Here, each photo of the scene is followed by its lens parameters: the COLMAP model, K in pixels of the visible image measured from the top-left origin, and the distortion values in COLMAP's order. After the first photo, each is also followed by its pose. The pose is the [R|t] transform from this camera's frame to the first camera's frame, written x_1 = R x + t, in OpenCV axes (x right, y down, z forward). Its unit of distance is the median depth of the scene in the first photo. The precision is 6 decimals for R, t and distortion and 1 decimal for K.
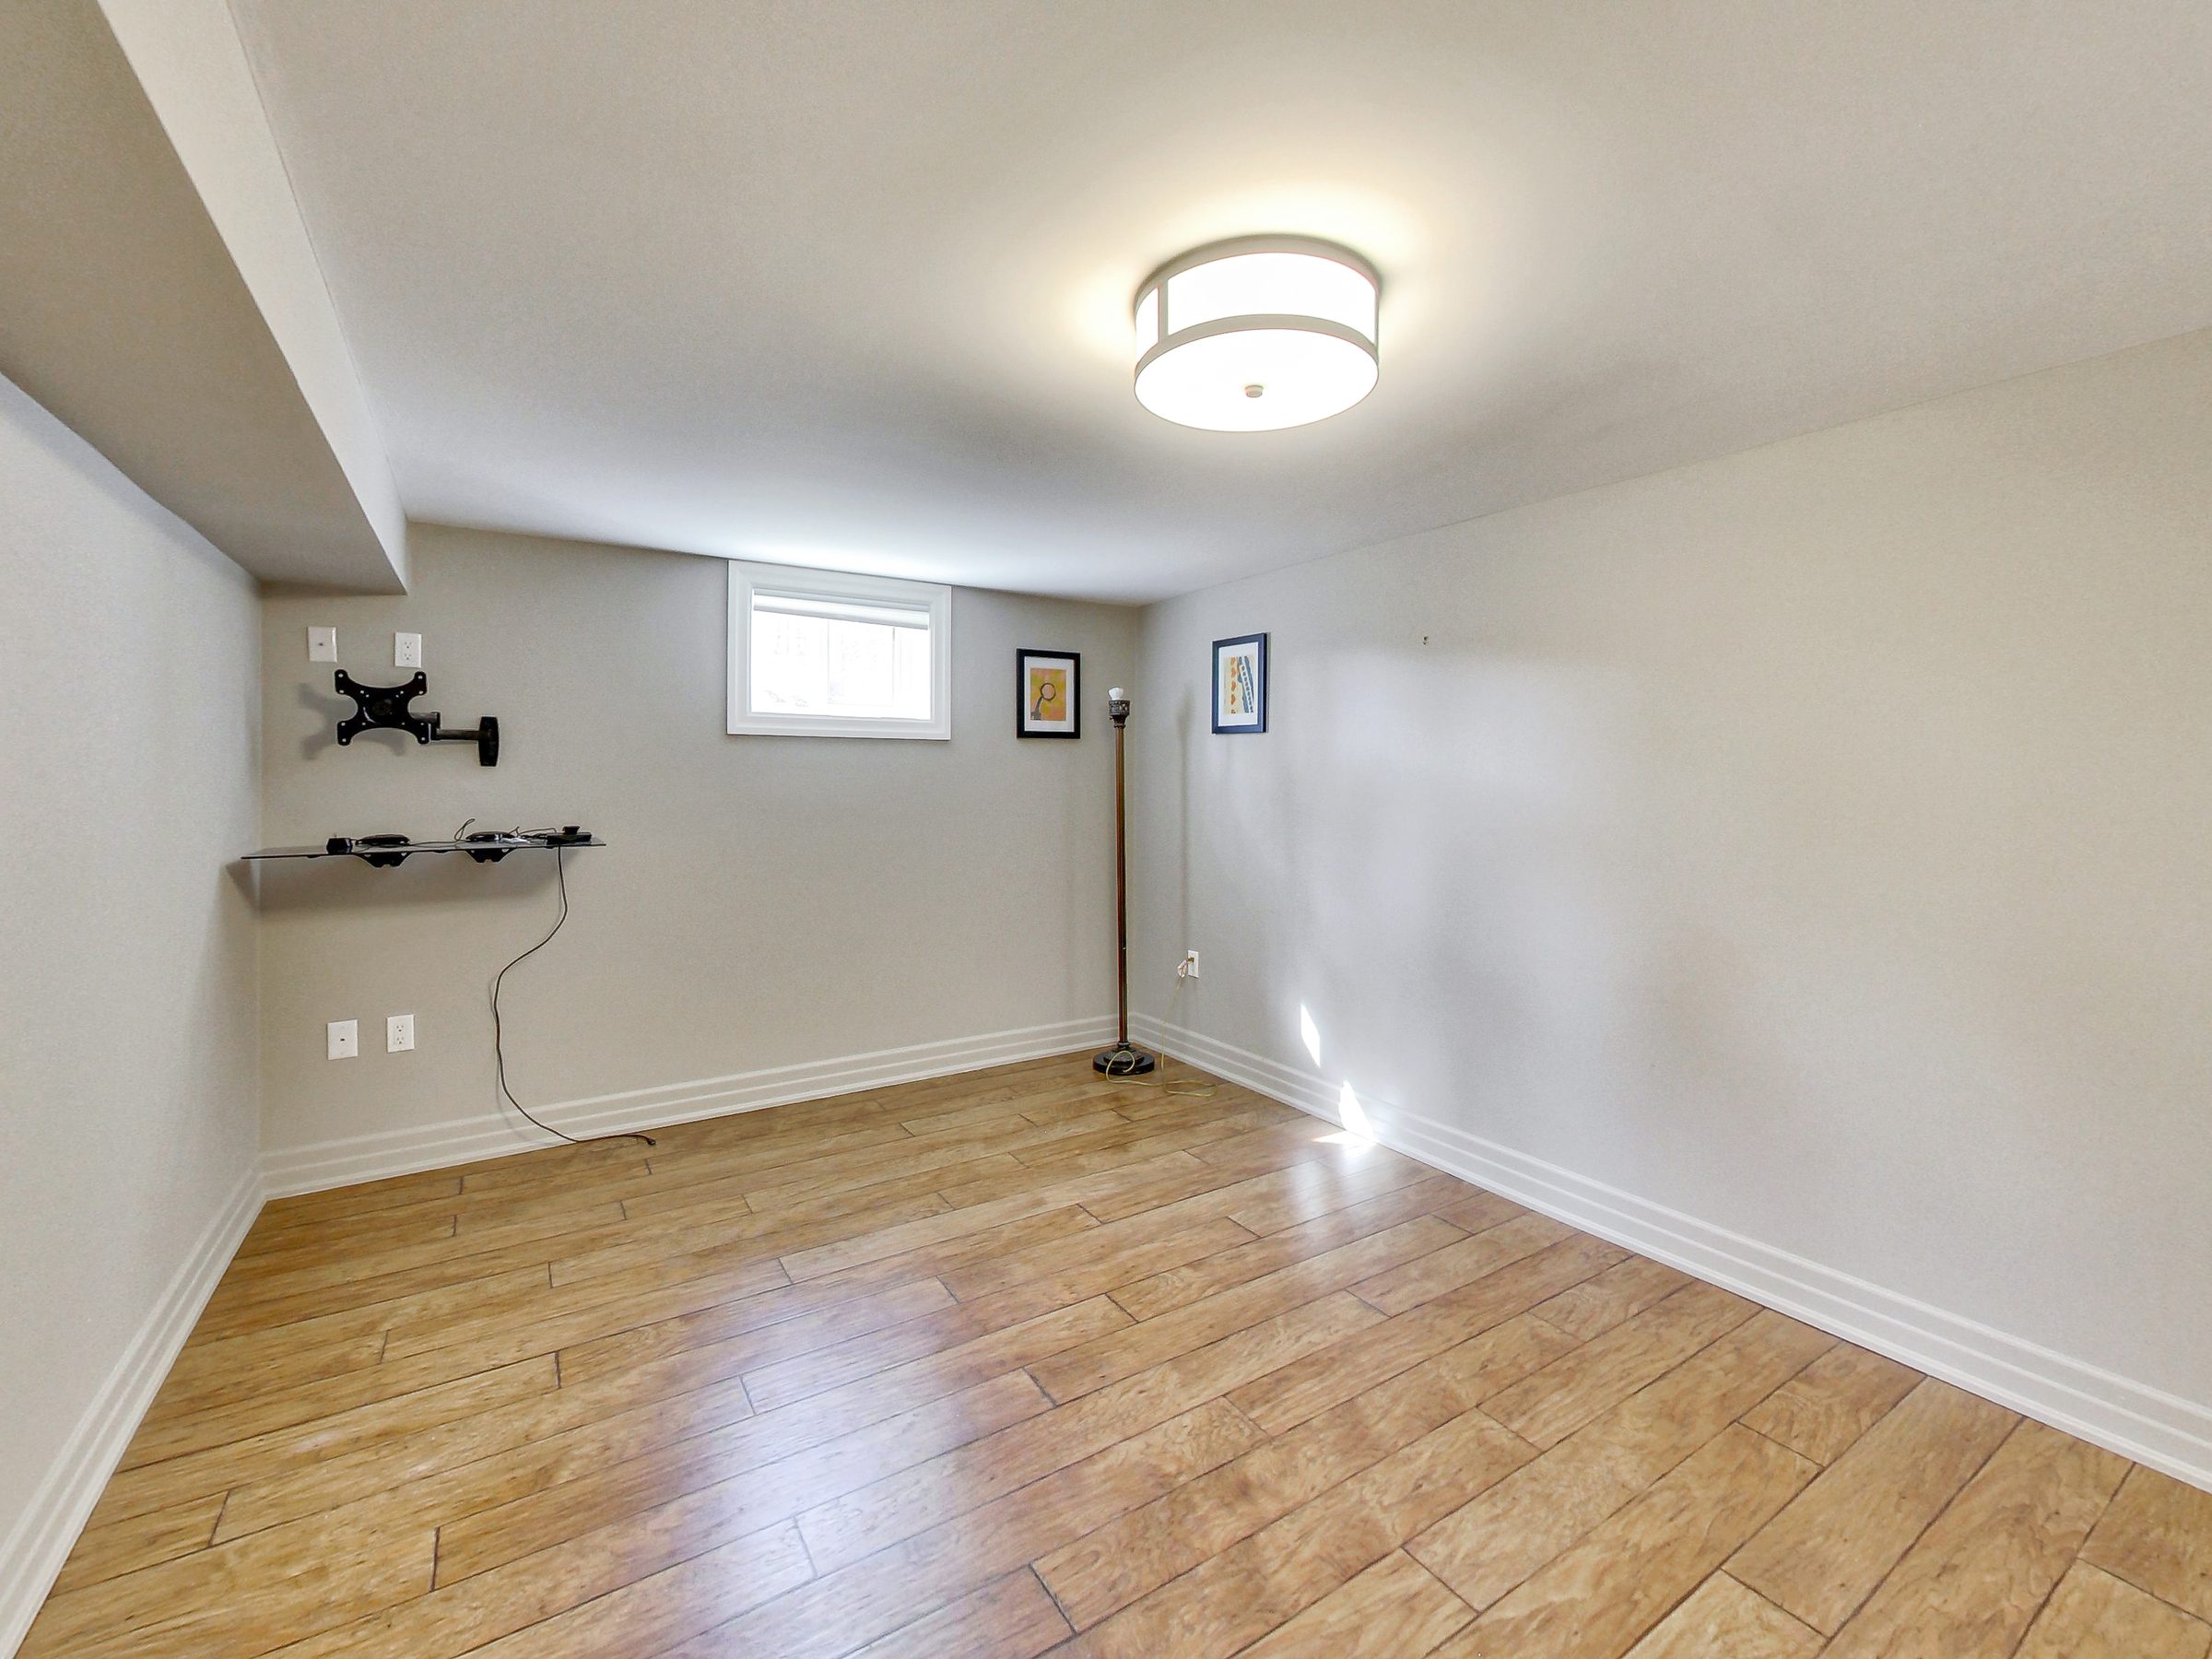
lens RADIAL K [[932.7, 0, 1089.8], [0, 932.7, 819.8], [0, 0, 1]] dist [0.001331, 0.000597]
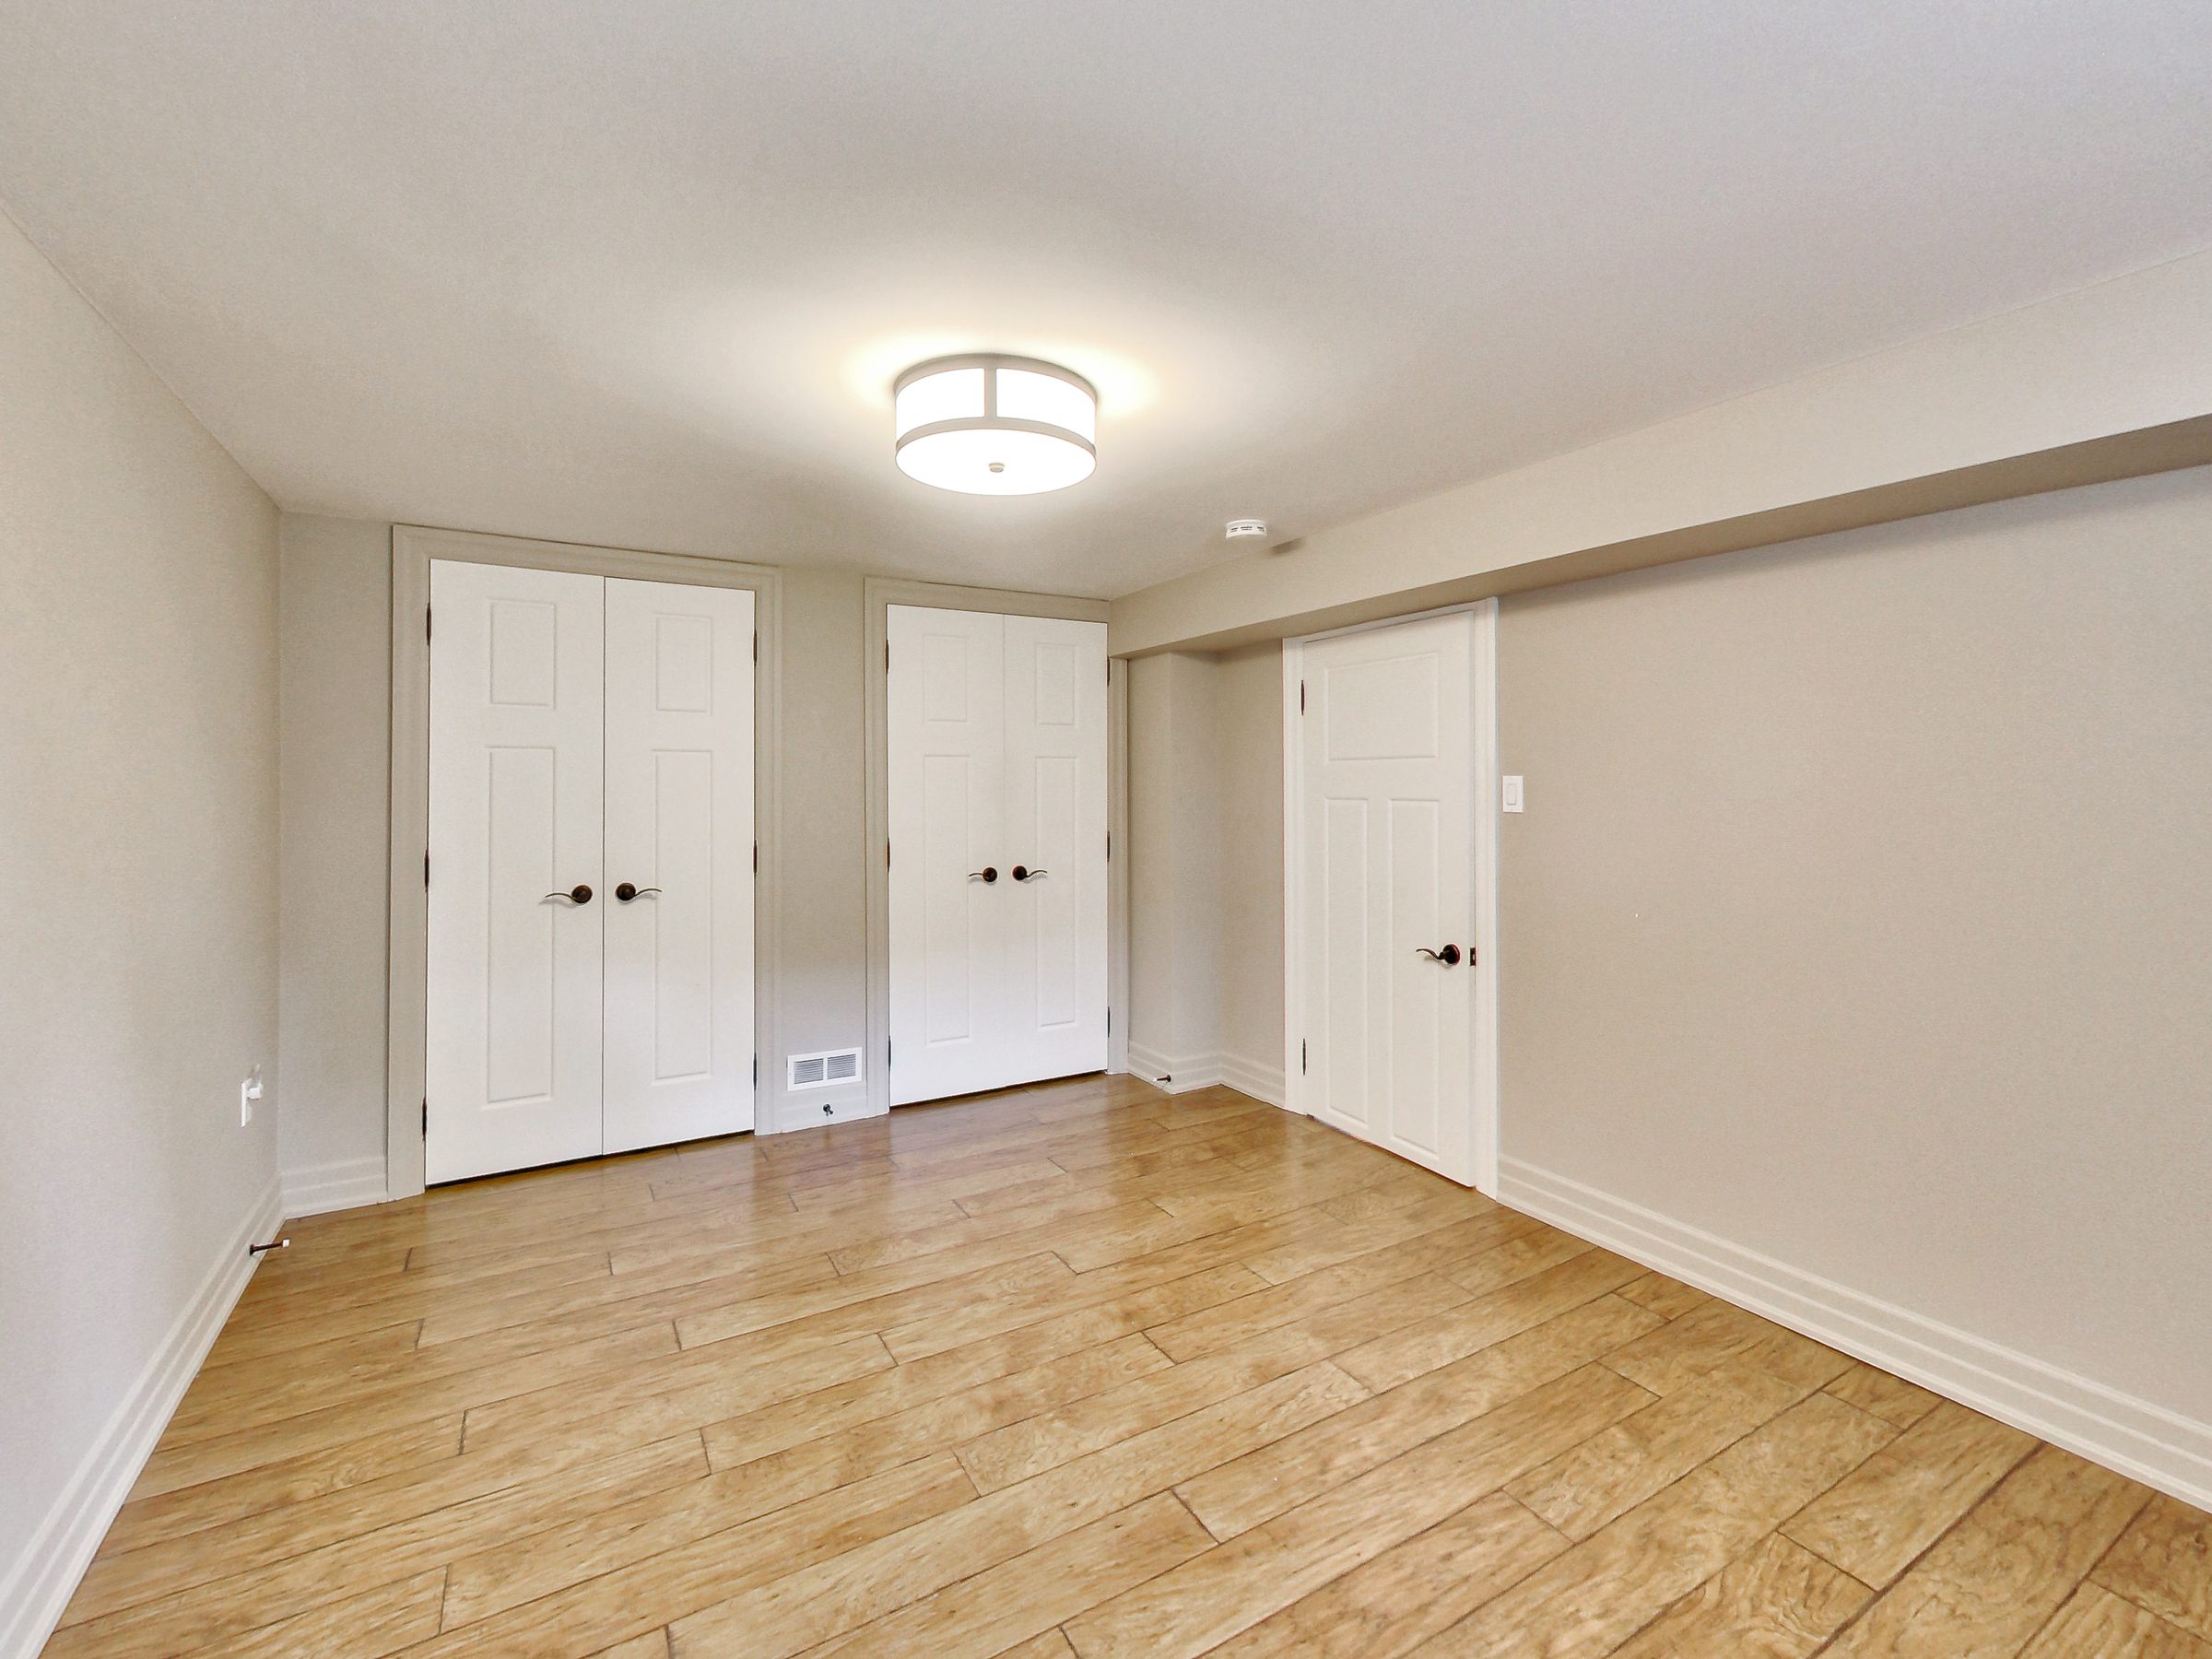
lens RADIAL K [[969.2, 0, 1115.7], [0, 969.2, 781.9], [0, 0, 1]] dist [-0.001022, -0.000504]
pose [[-0.999901, -0.004541, 0.013307, 0.005386], [-0.003937, 0.998975, 0.045094, -0.065450], [-0.013499, 0.045037, -0.998894, 1.347883]]
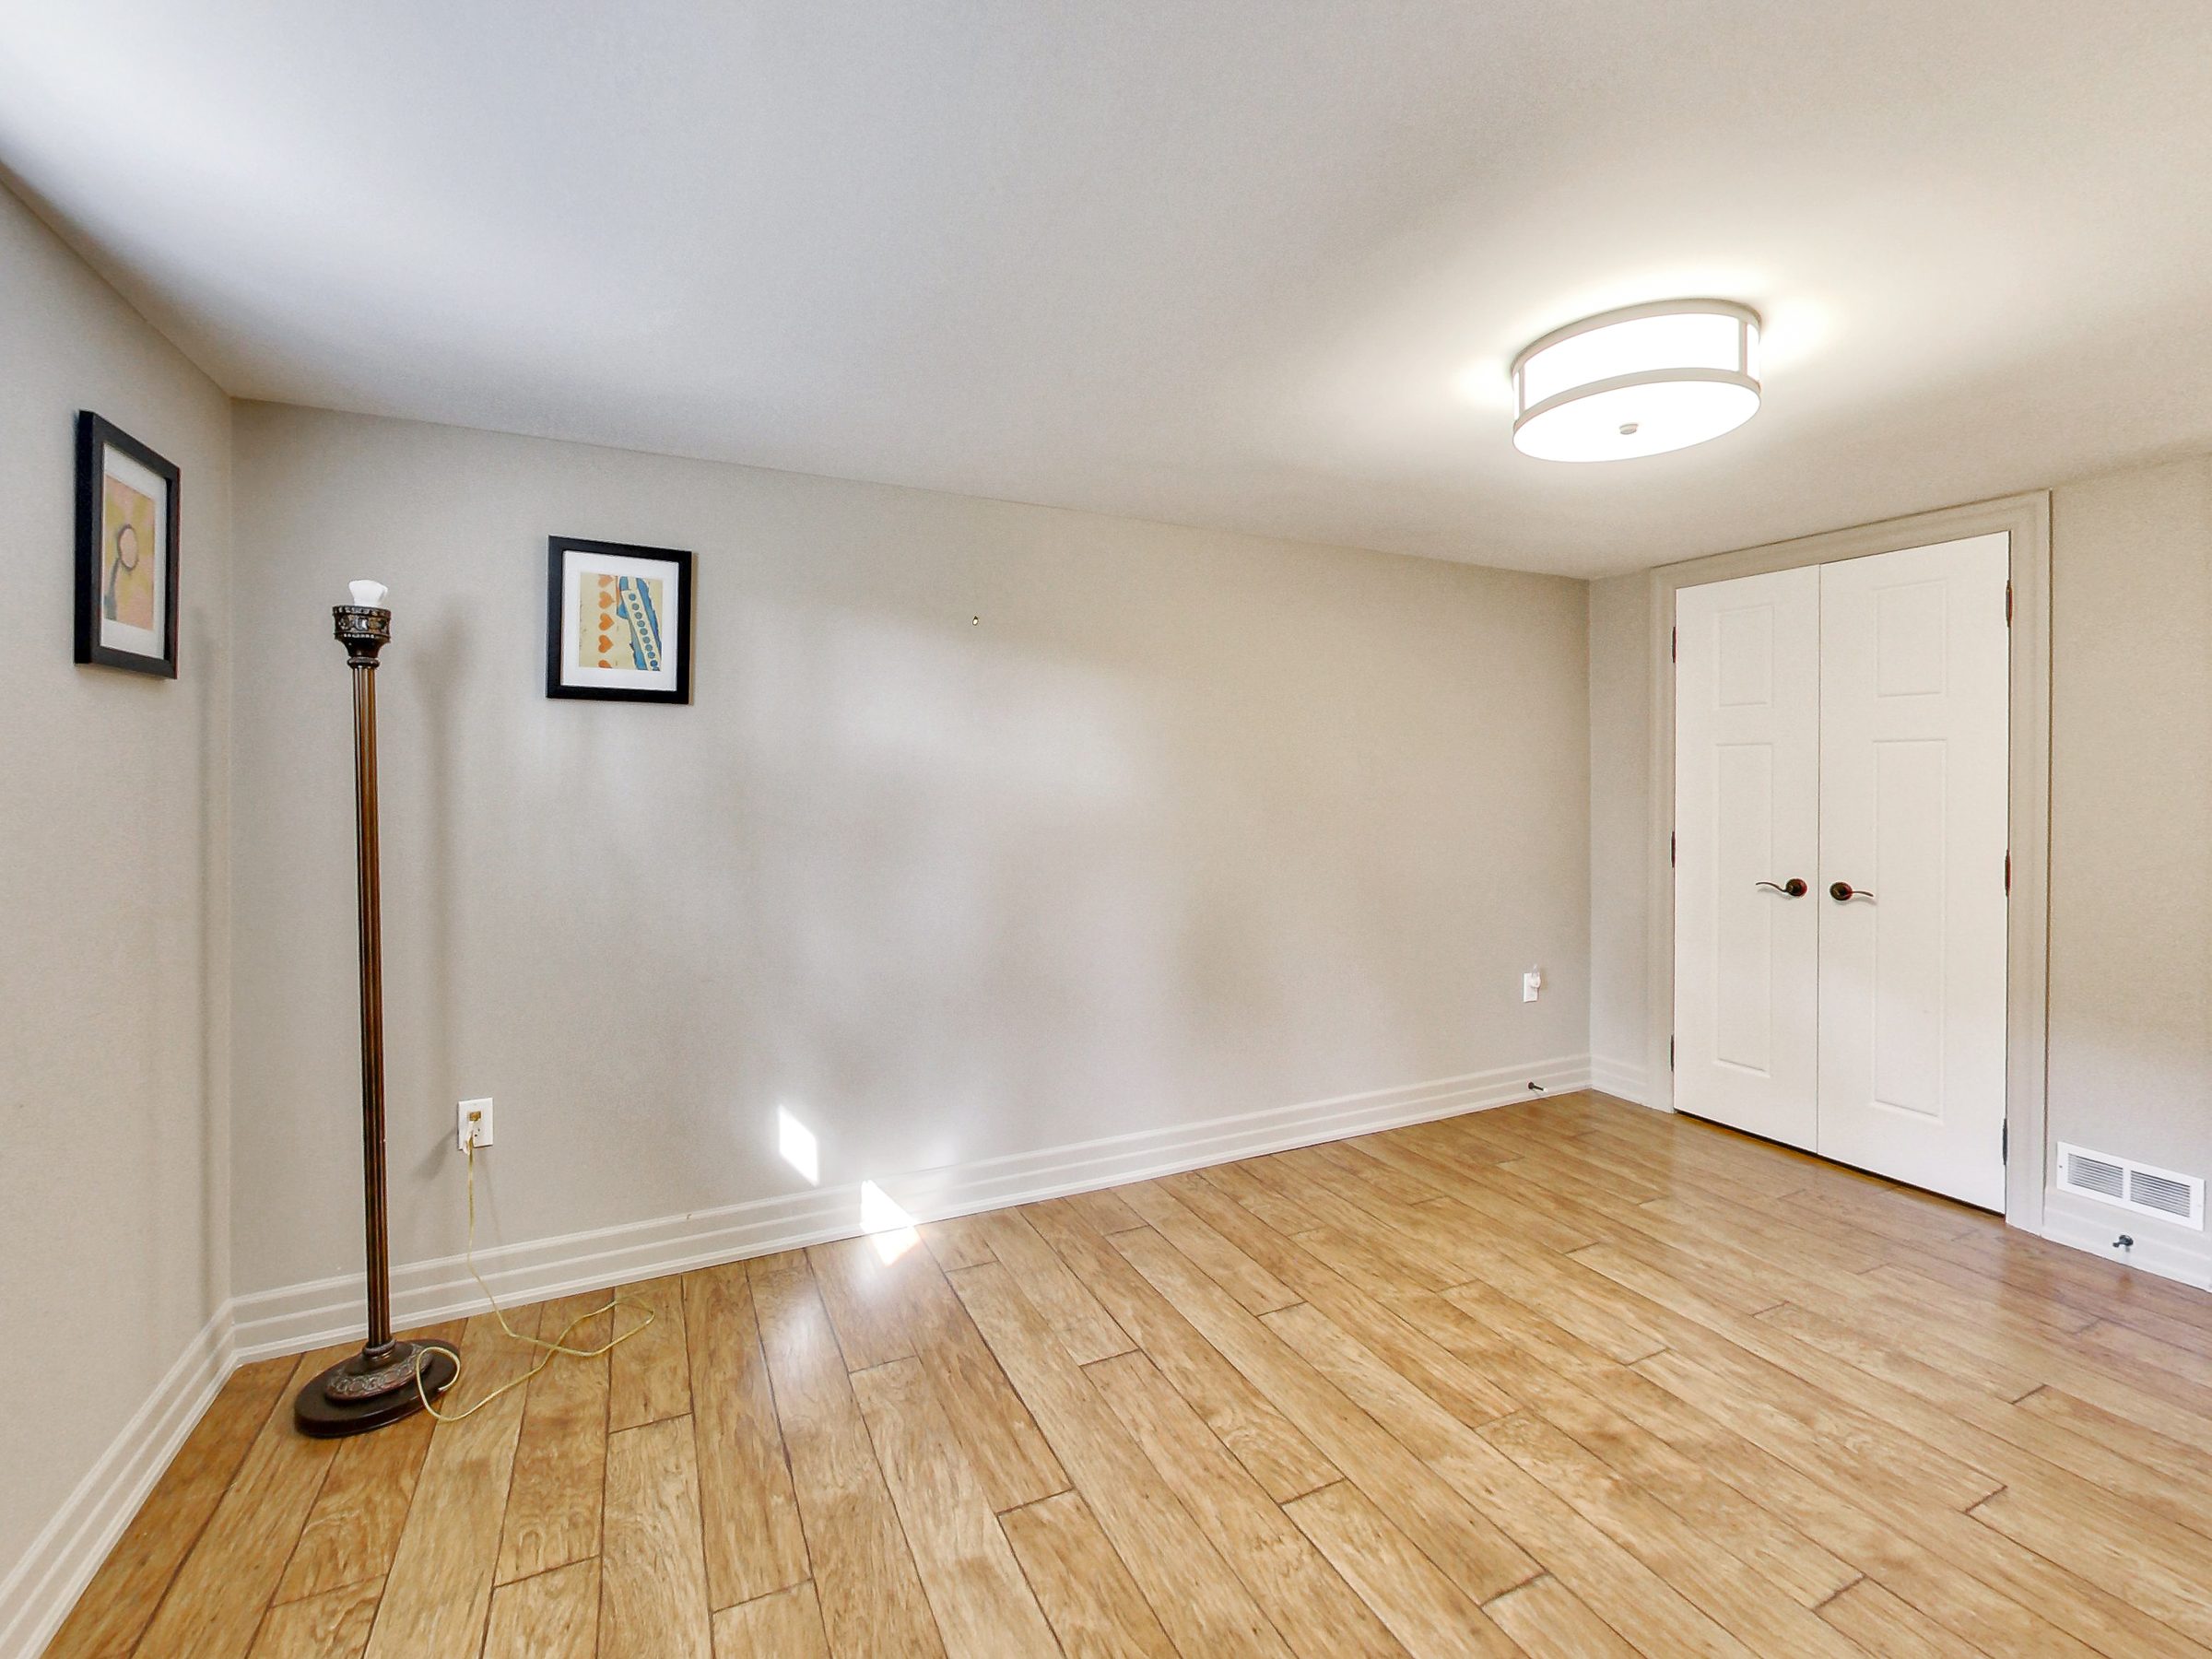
lens RADIAL K [[983.8, 0, 1108.0], [0, 983.8, 784.6], [0, 0, 1]] dist [0.001508, 0.000345]
pose [[0.102951, -0.009680, 0.994639, -0.635482], [0.043314, 0.999048, 0.005240, -0.040927], [-0.993743, 0.042543, 0.103272, 0.890042]]
